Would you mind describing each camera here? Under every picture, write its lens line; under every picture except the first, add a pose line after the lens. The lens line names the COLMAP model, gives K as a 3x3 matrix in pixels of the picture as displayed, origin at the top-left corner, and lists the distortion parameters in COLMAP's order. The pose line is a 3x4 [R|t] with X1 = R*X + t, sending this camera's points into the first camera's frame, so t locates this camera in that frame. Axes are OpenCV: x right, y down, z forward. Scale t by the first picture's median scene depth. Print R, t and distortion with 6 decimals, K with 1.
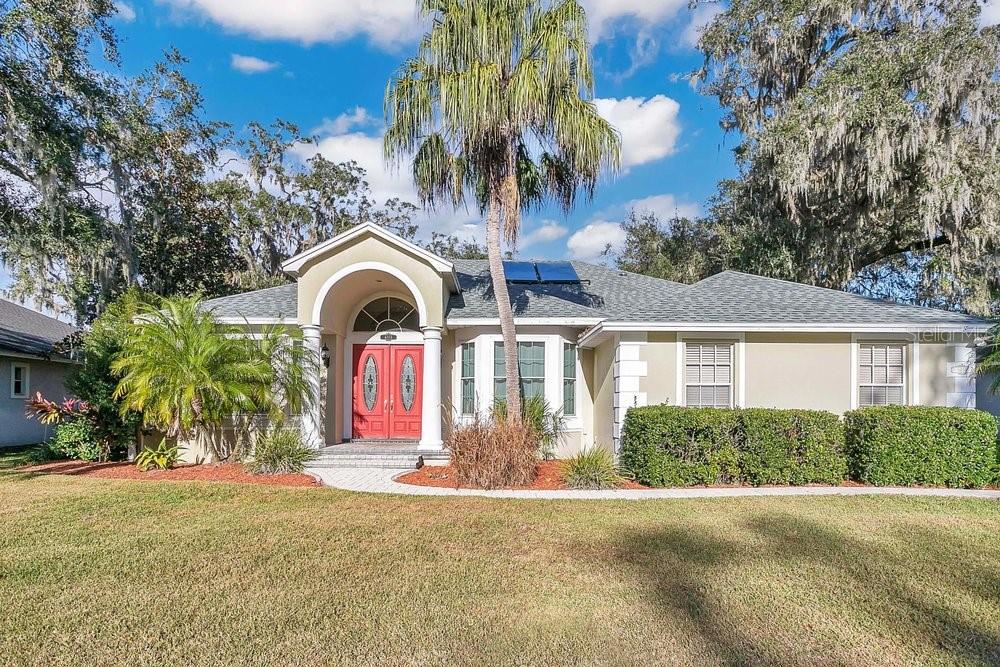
lens RADIAL K [[592.9, 0, 503.8], [0, 592.9, 385.3], [0, 0, 1]] dist [-0.000800, 0.000657]
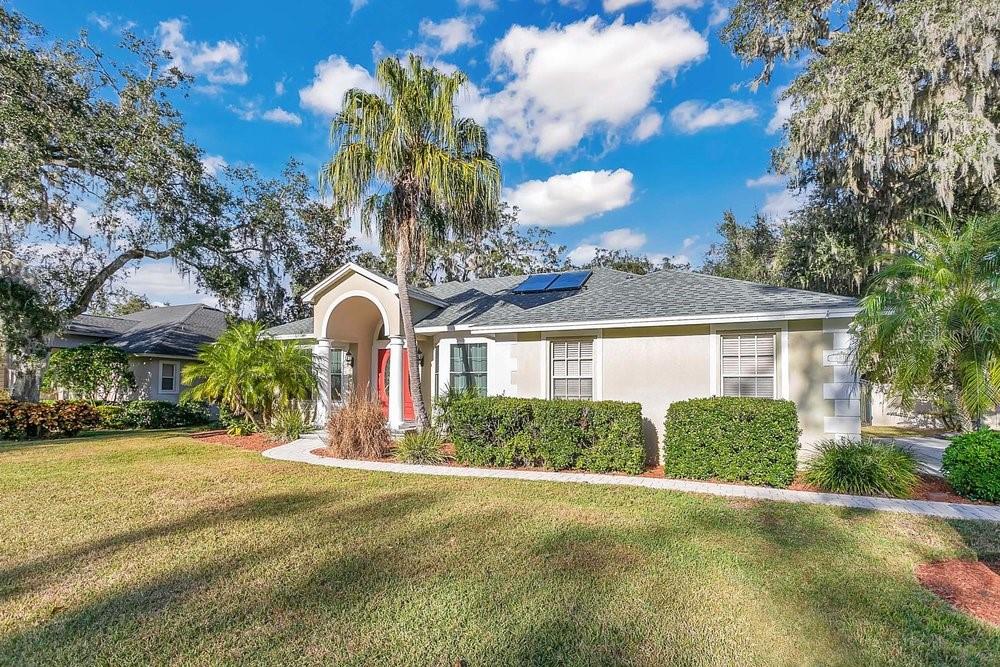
lens RADIAL K [[495.0, 0, 500.0], [0, 495.0, 333.5], [0, 0, 1]] dist [0.001436, 0.000432]
pose [[0.914888, -0.046995, -0.400964, 0.552620], [0.013420, 0.996193, -0.086138, -0.004591], [0.403485, 0.073426, 0.912035, 0.085127]]
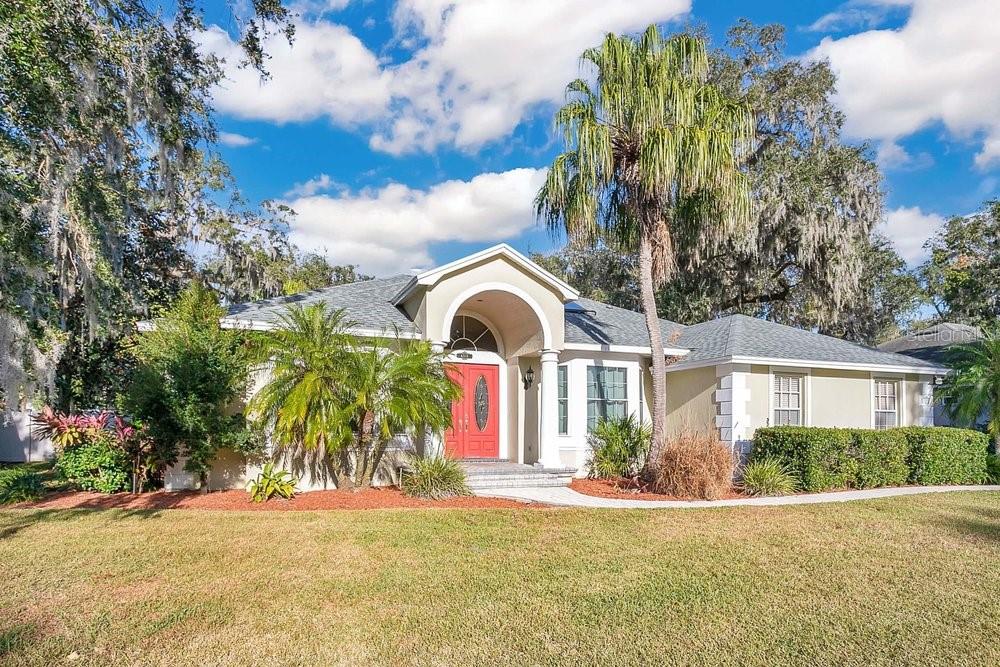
lens RADIAL K [[577.3, 0, 497.7], [0, 577.3, 382.6], [0, 0, 1]] dist [-0.003968, -0.001269]
pose [[0.936093, 0.028522, 0.350593, -0.585076], [-0.017316, 0.999235, -0.035057, -0.004113], [-0.351325, 0.026745, 0.935872, 0.088048]]
